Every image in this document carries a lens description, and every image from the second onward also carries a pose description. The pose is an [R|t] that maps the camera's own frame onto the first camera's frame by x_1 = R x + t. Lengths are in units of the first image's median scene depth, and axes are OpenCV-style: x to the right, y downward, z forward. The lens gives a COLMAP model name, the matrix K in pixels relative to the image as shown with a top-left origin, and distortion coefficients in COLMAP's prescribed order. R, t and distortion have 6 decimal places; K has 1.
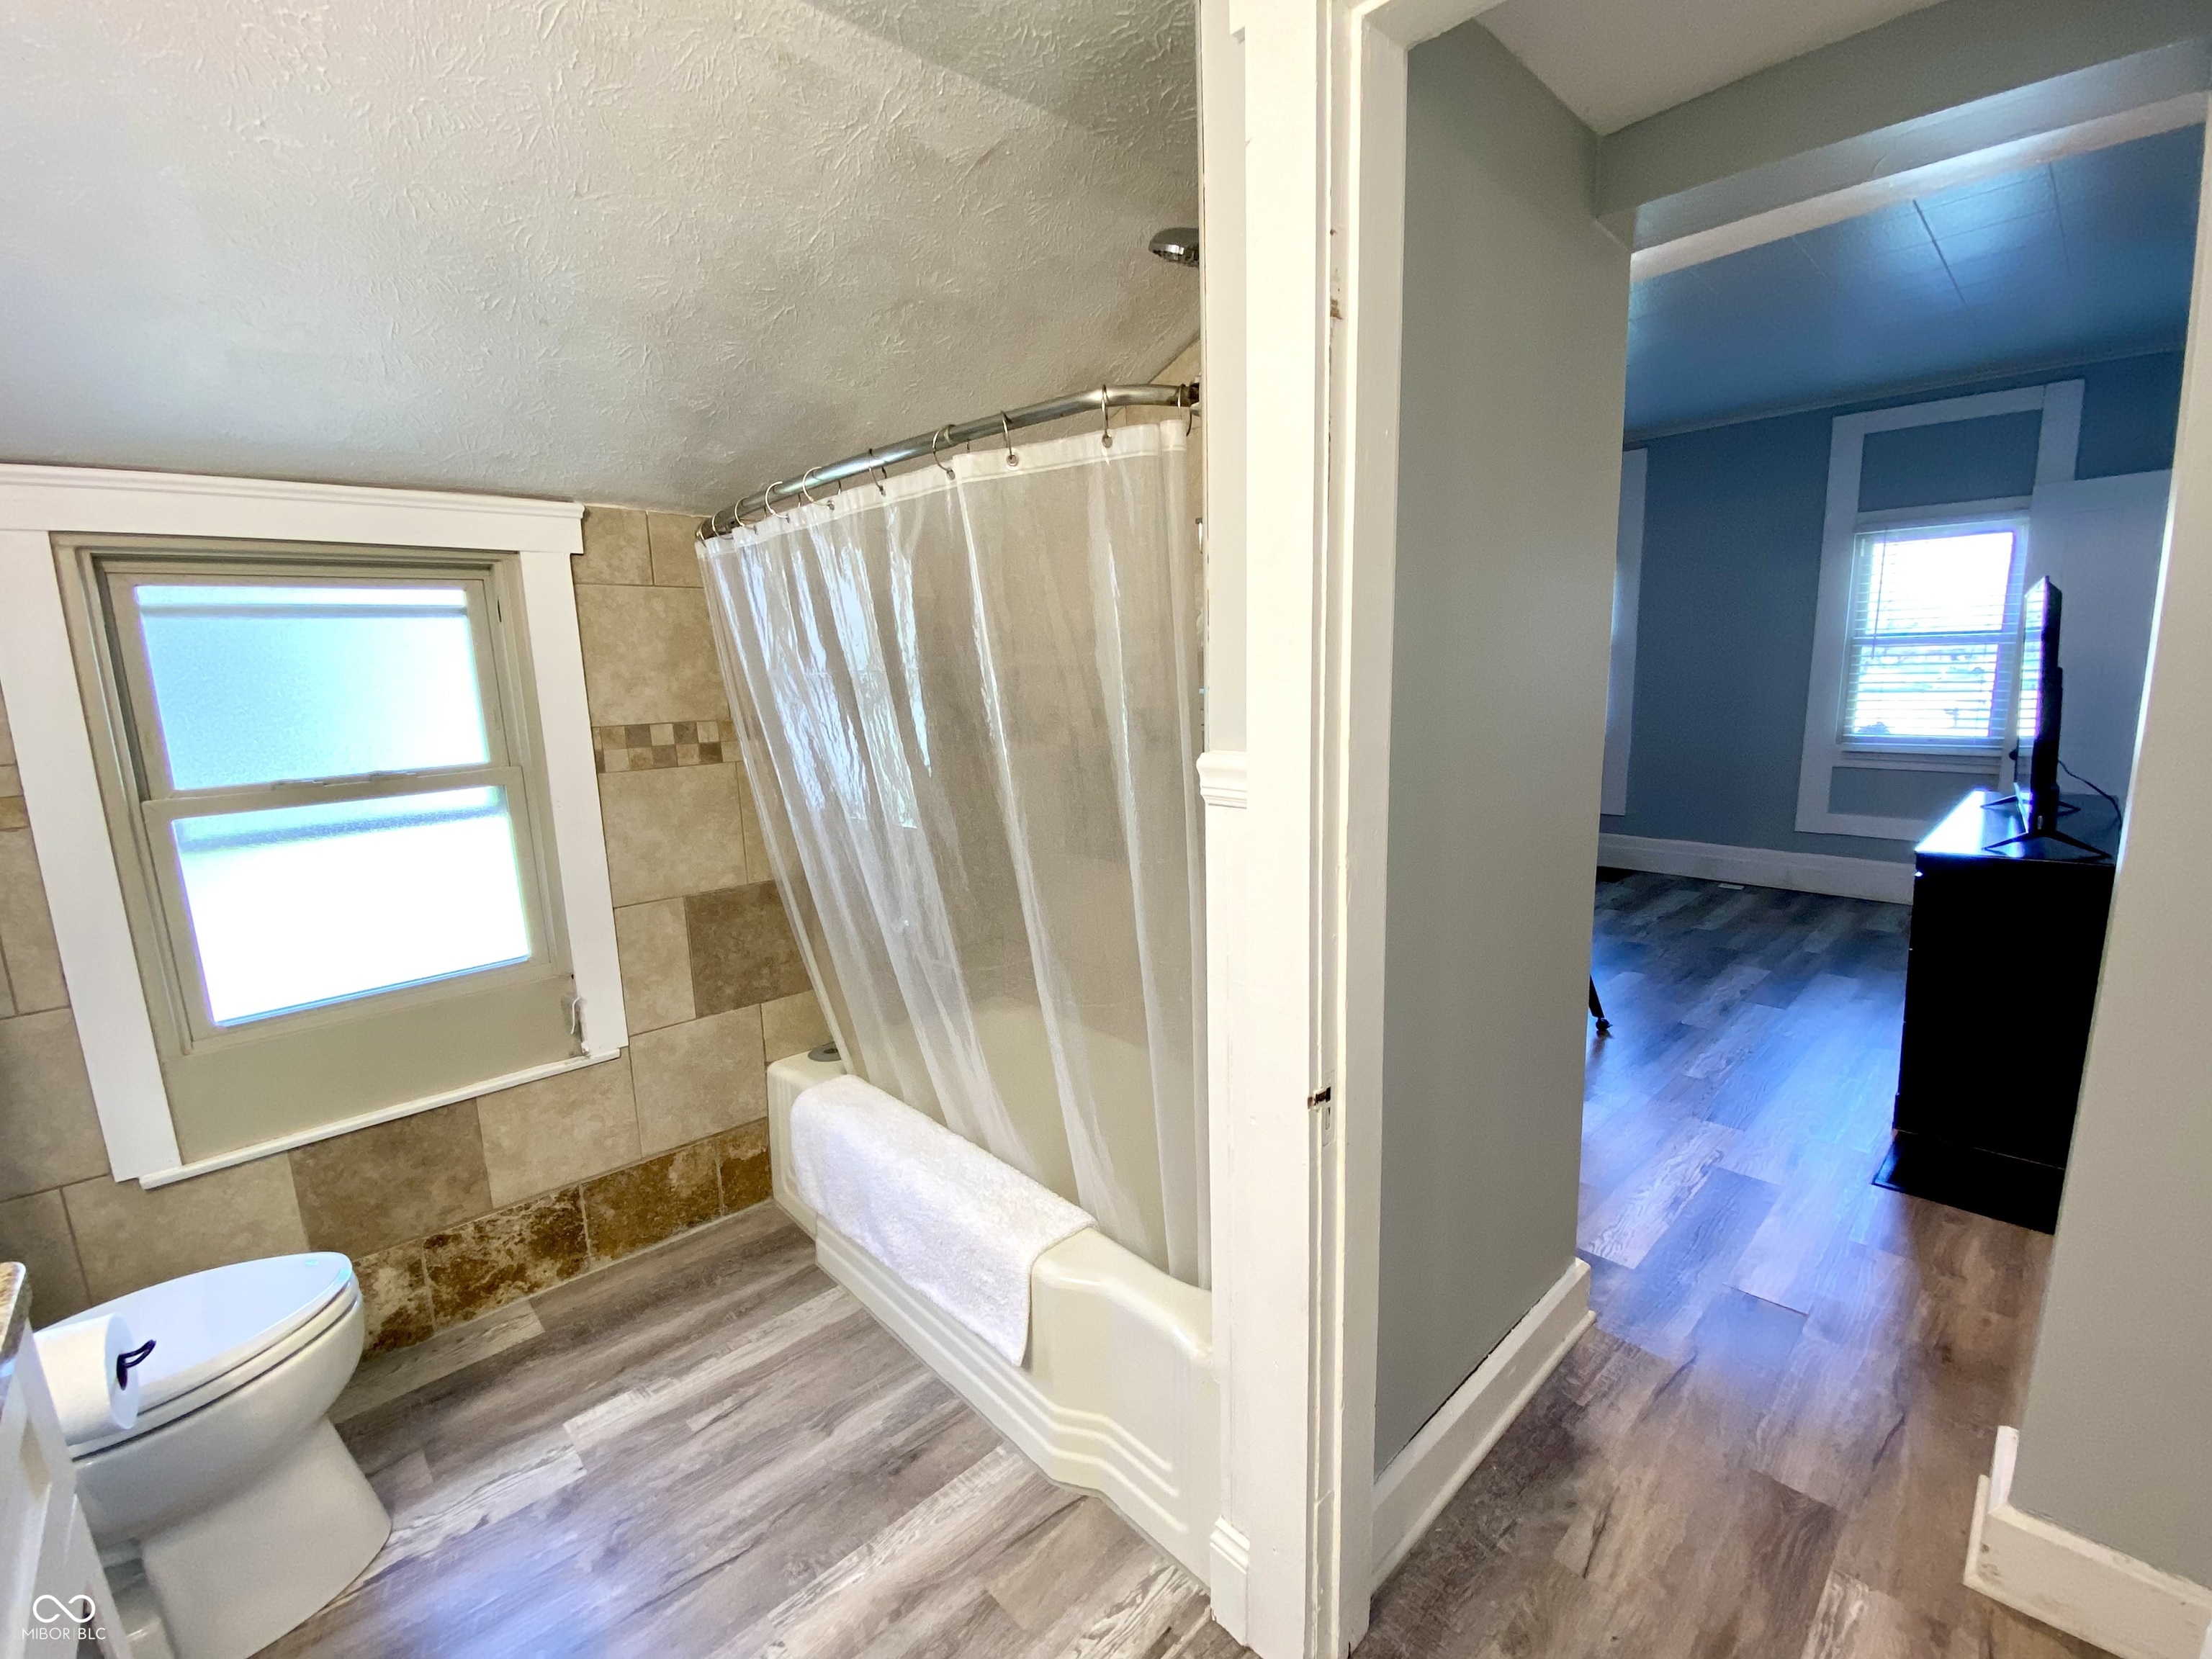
lens RADIAL K [[962.2, 0, 1102.1], [0, 962.2, 827.0], [0, 0, 1]] dist [0.031789, -0.026506]
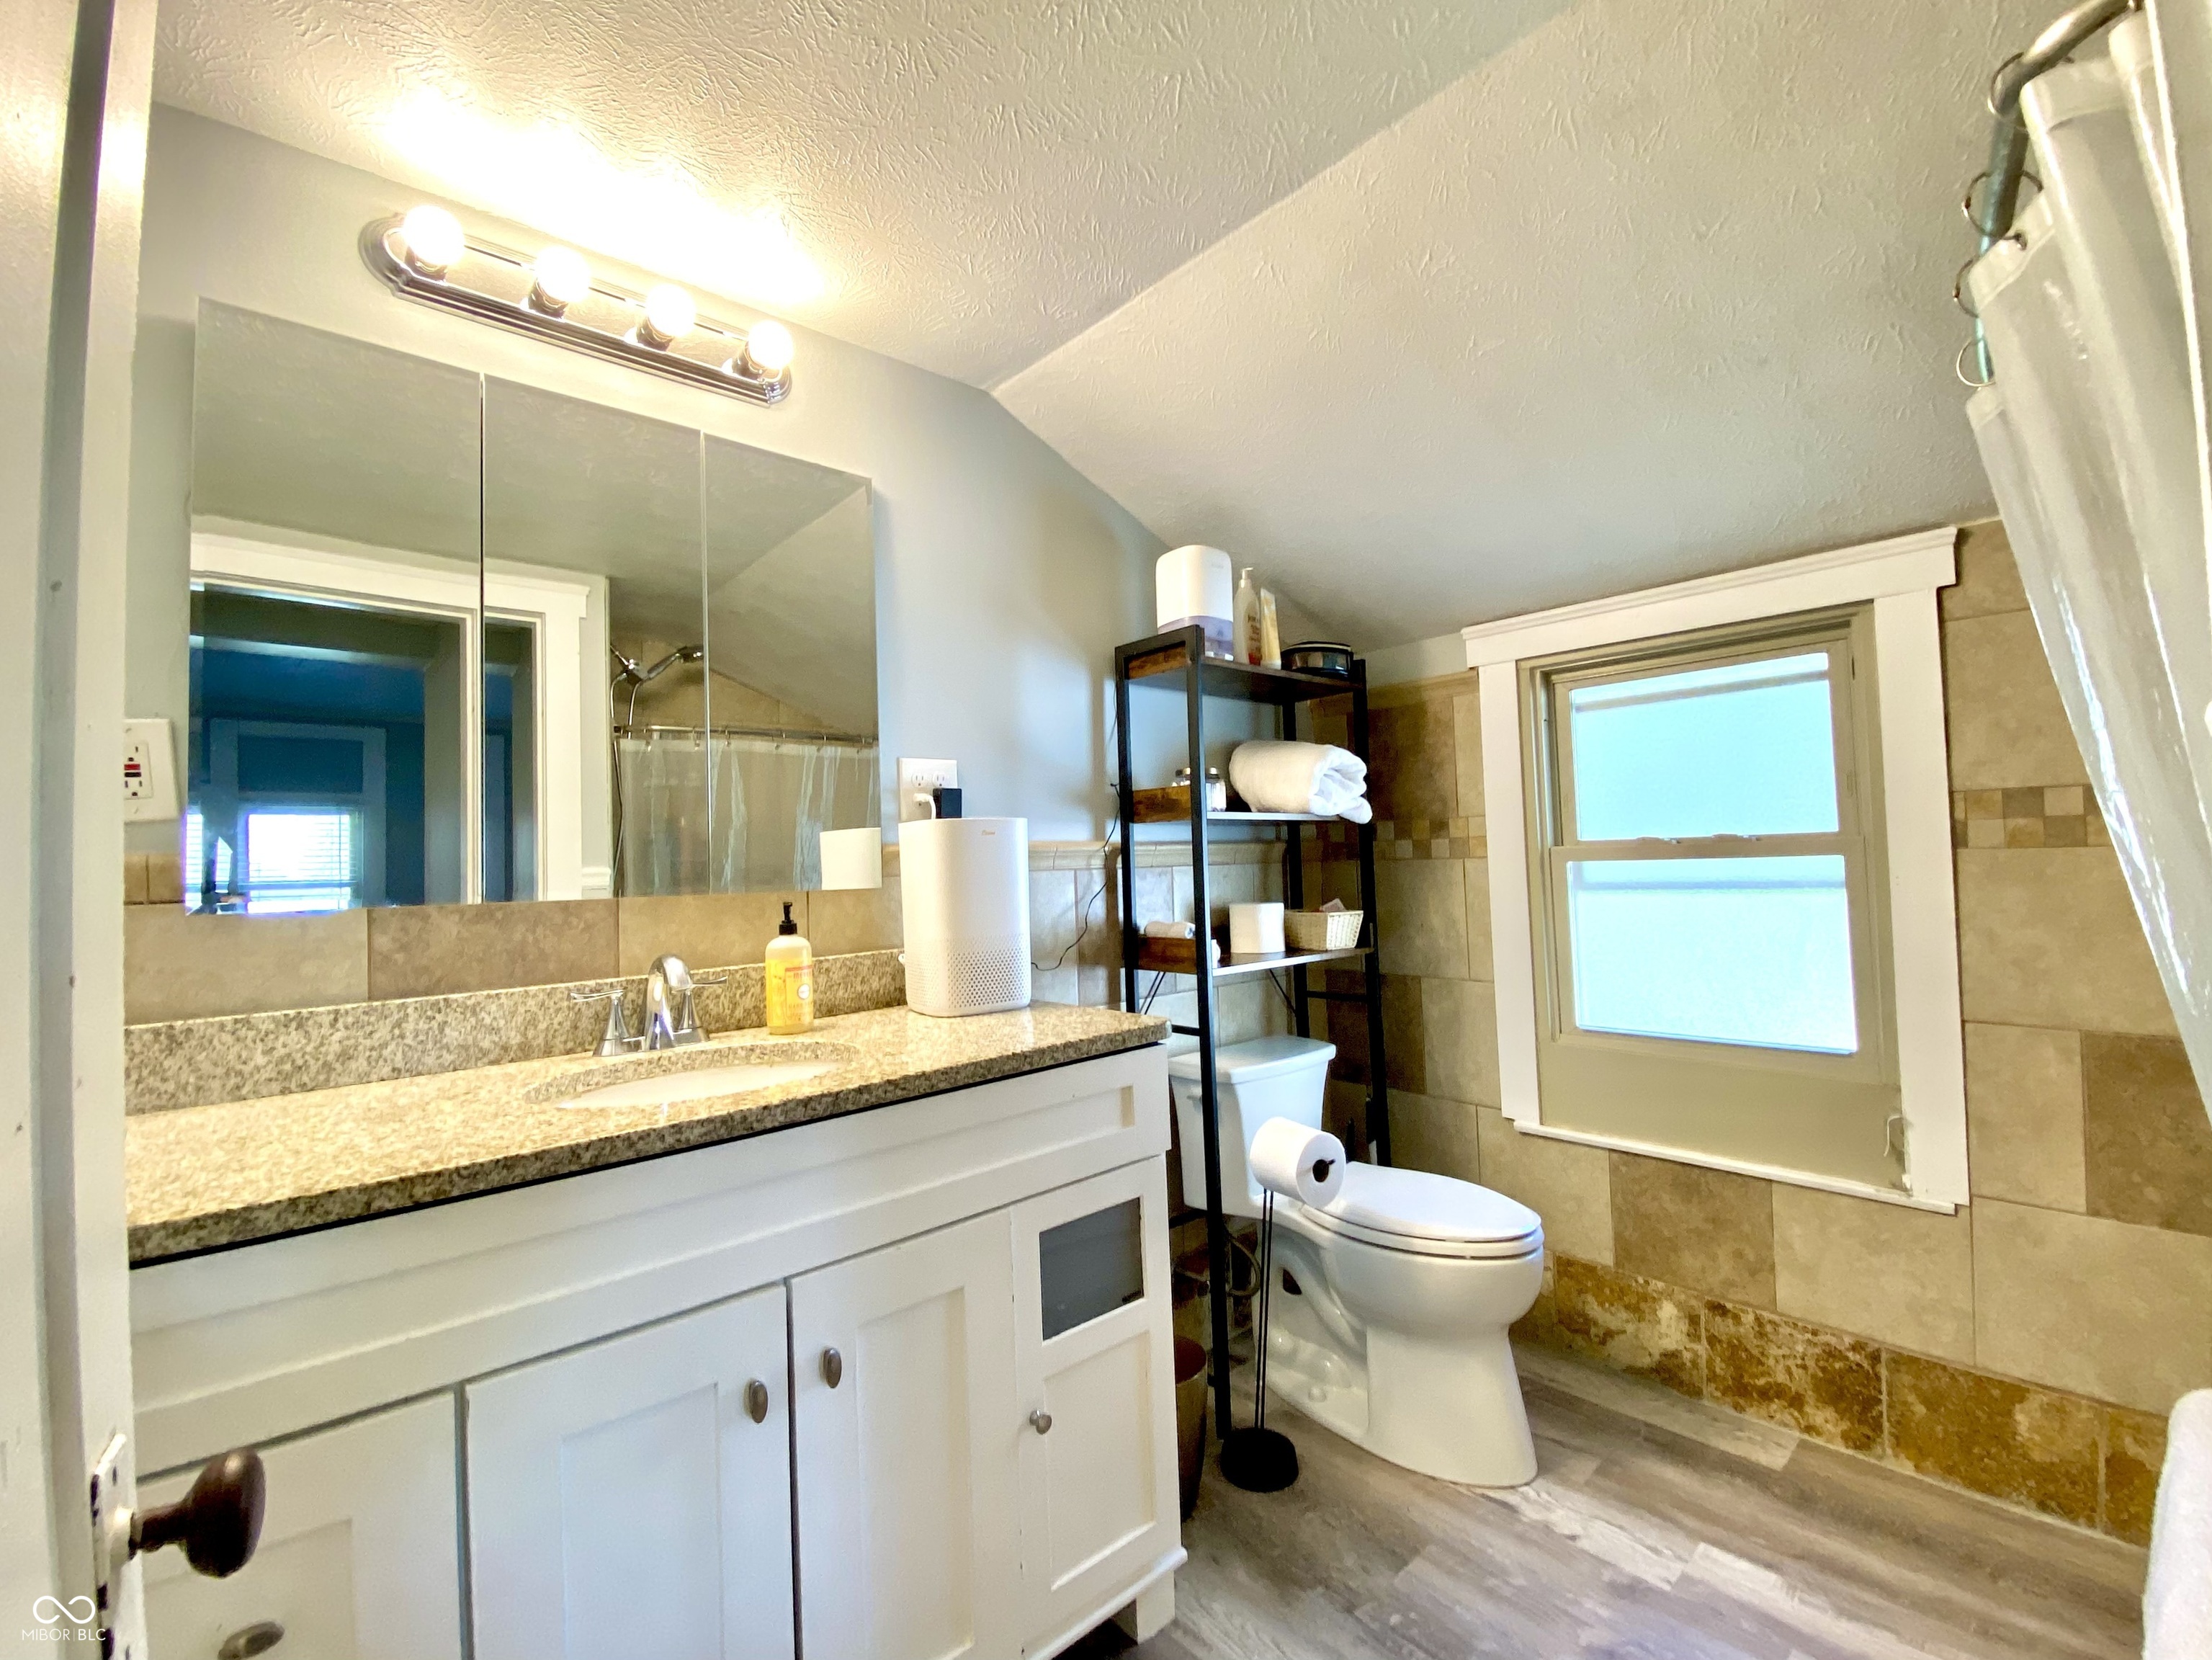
lens RADIAL K [[962.3, 0, 1102.1], [0, 962.3, 827.5], [0, 0, 1]] dist [0.031789, -0.026506]
pose [[-0.025183, -0.004247, -0.999674, 0.311987], [-0.147575, 0.989051, -0.000484, 0.033827], [0.988730, 0.147515, -0.025534, 0.320190]]
